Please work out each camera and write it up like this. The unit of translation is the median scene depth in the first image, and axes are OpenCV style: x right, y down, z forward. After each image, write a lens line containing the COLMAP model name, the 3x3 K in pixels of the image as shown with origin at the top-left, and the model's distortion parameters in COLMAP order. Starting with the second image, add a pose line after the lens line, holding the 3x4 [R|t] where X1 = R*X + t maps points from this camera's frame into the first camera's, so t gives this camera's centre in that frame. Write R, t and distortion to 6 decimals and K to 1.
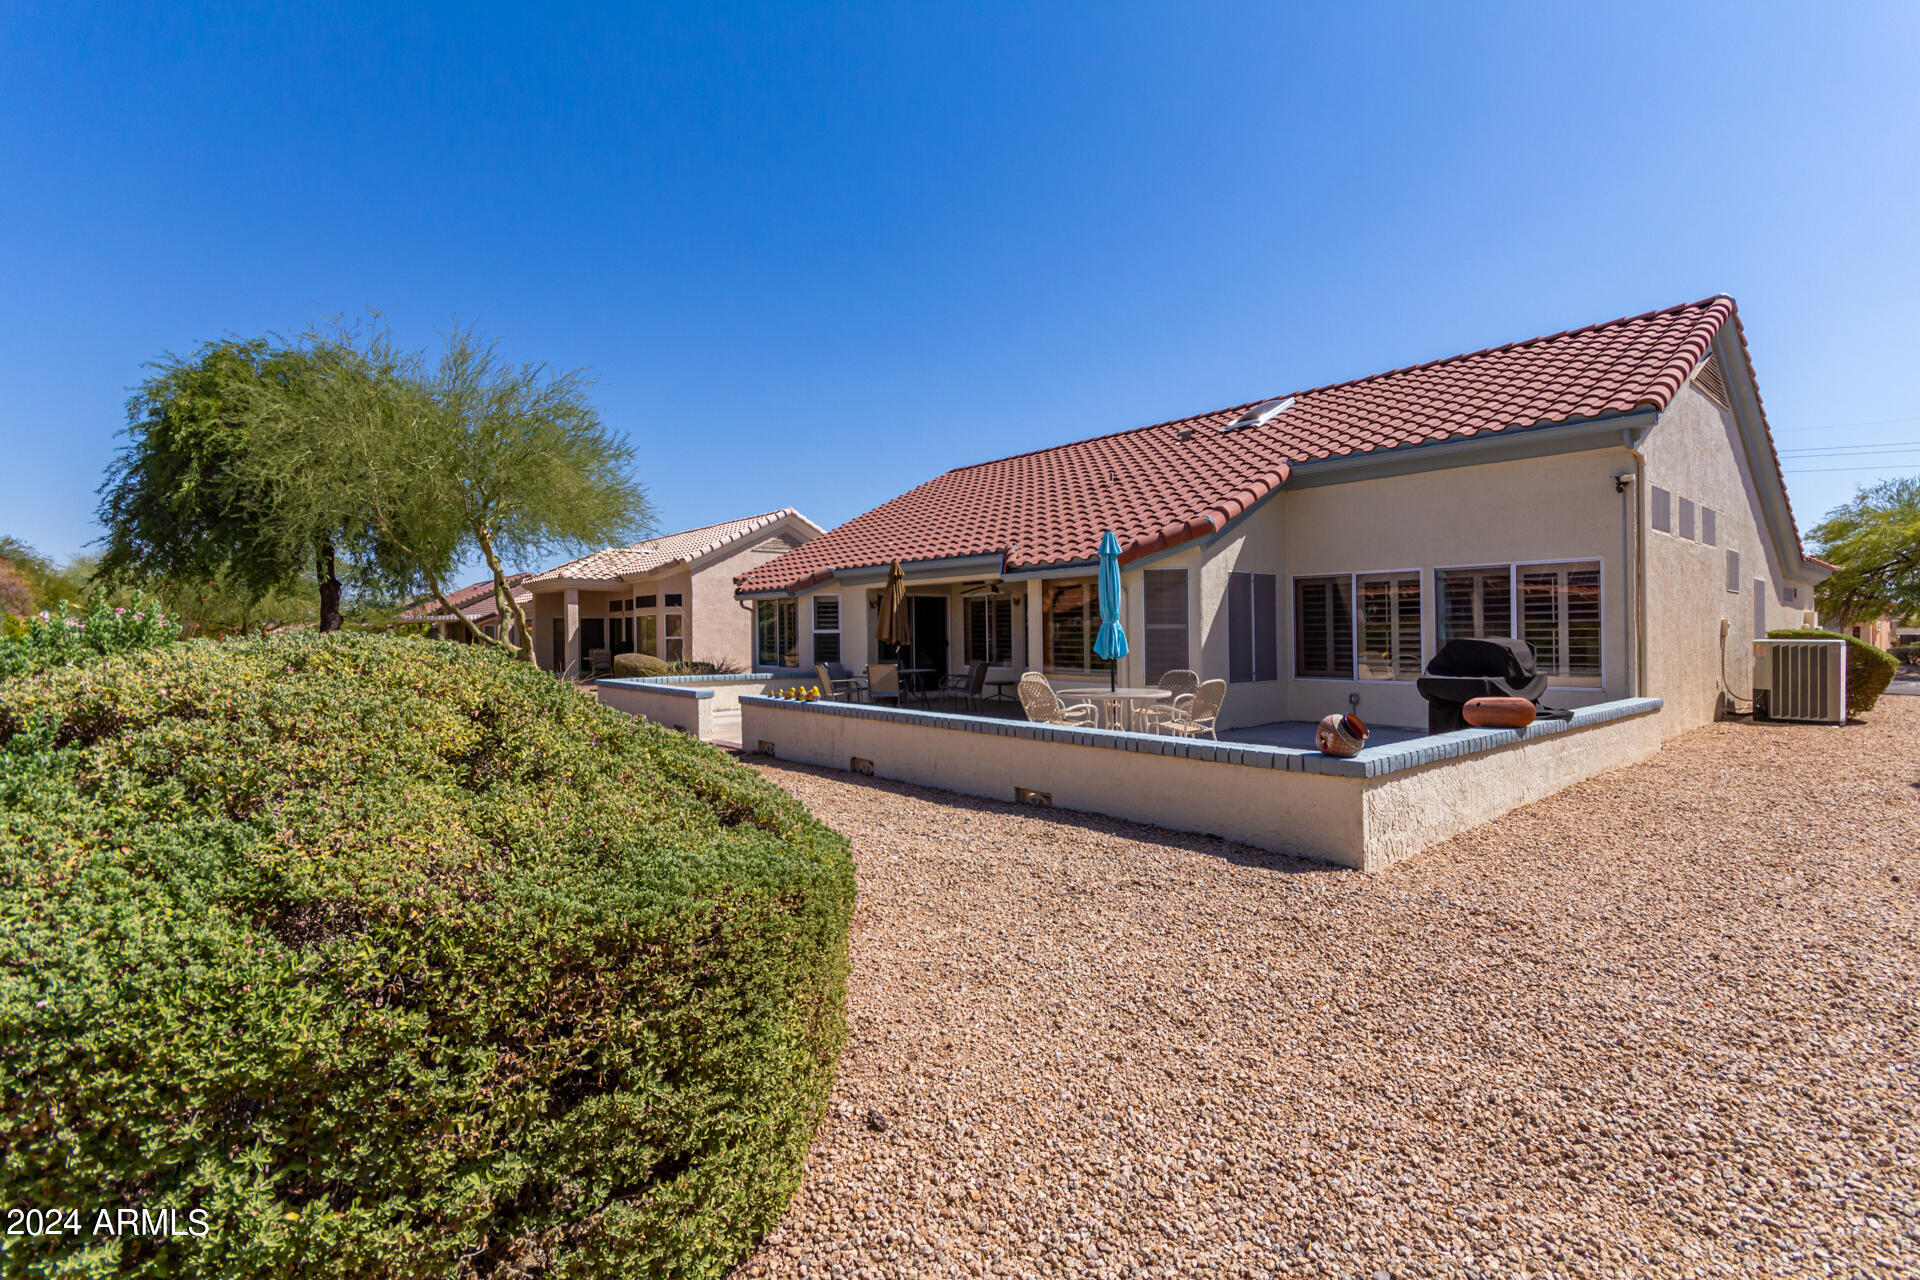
lens RADIAL K [[895.9, 0, 965.1], [0, 895.9, 635.5], [0, 0, 1]] dist [-0.001398, -0.000484]
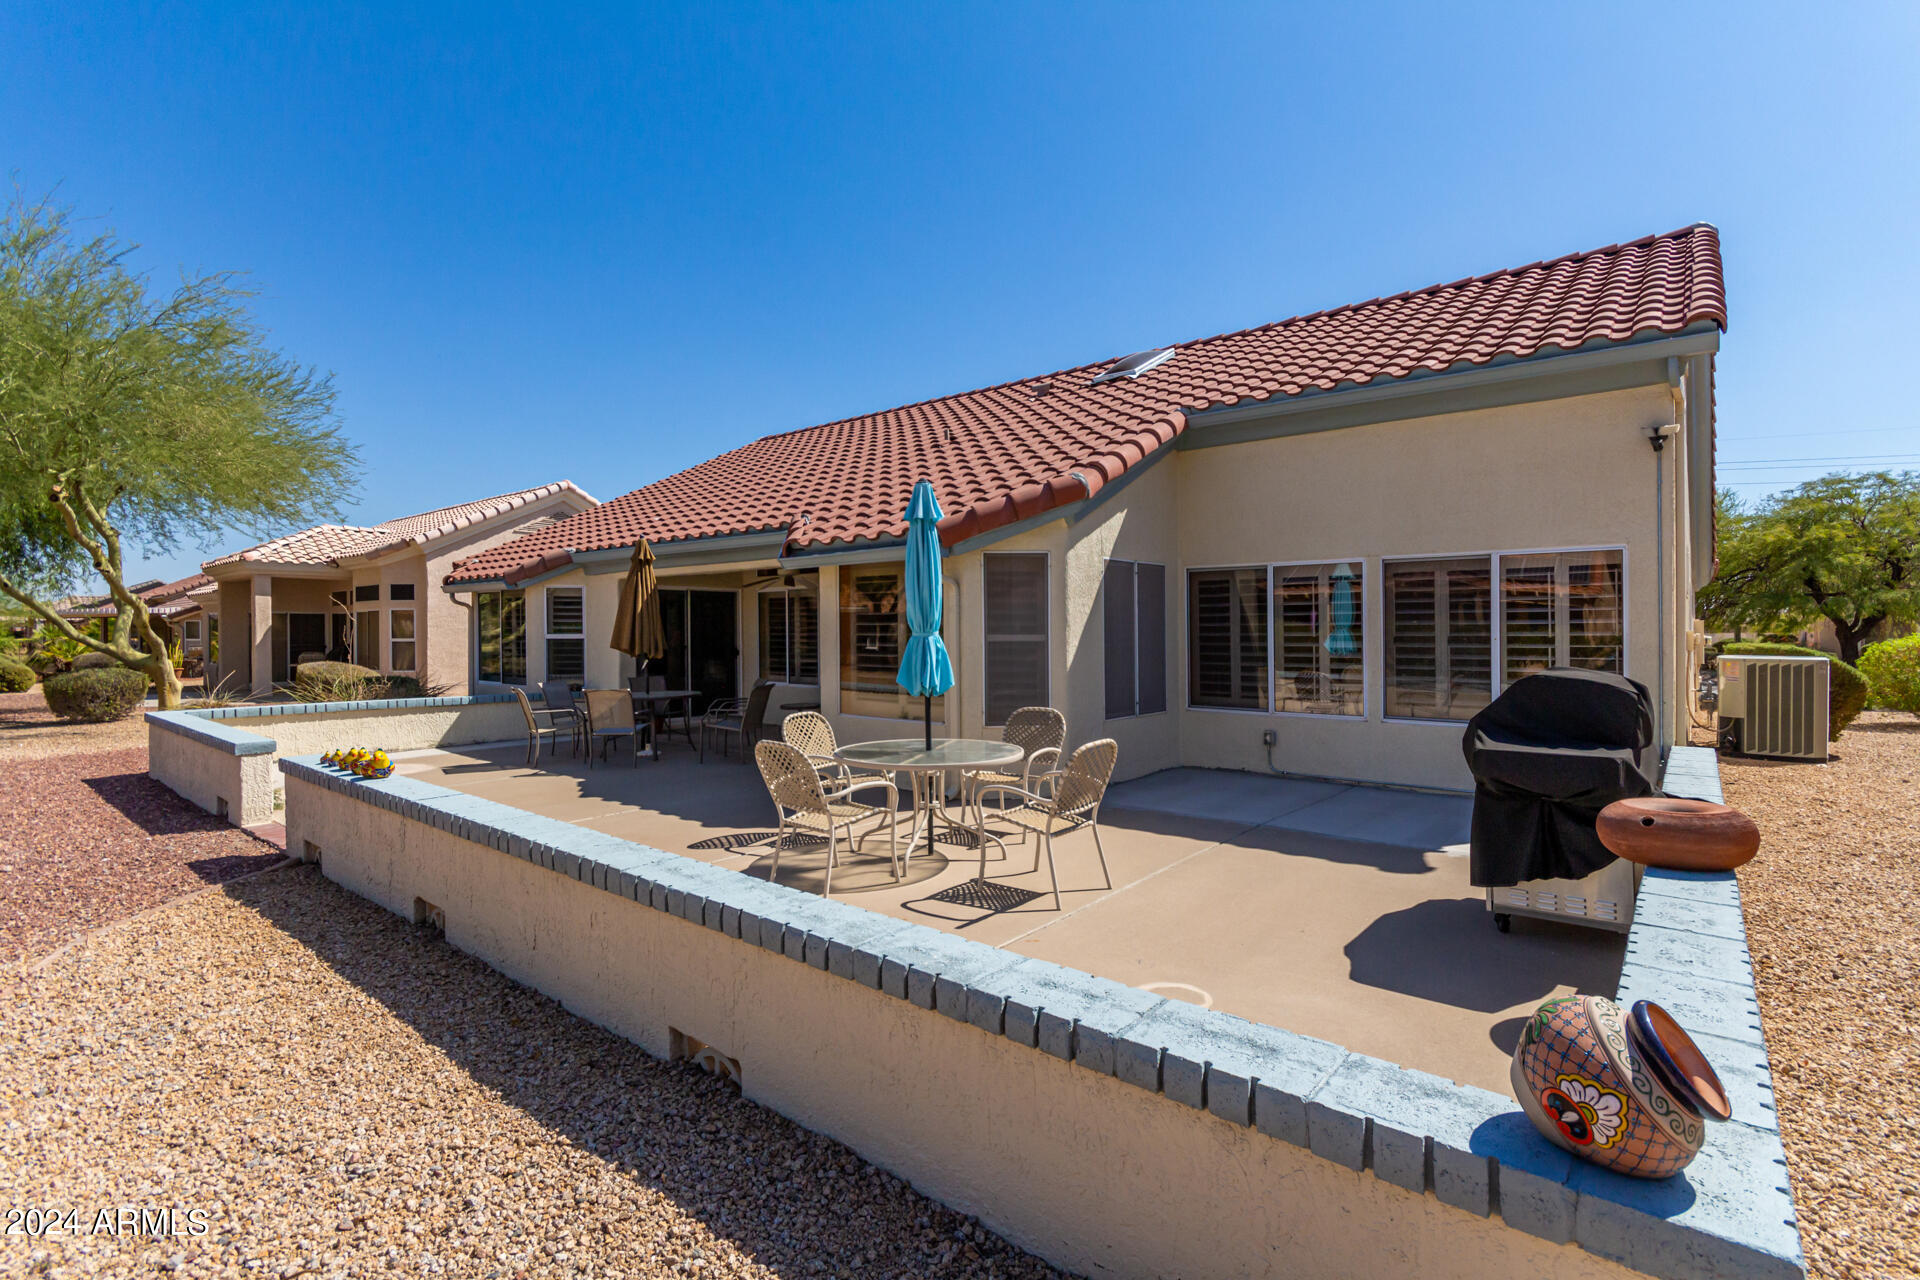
lens RADIAL K [[895.9, 0, 955.5], [0, 895.9, 638.6], [0, 0, 1]] dist [-0.001398, -0.000484]
pose [[0.988338, 0.004873, 0.152198, 0.070189], [-0.005783, 0.999968, 0.005538, -0.011874], [-0.152166, -0.006354, 0.988334, 0.311486]]
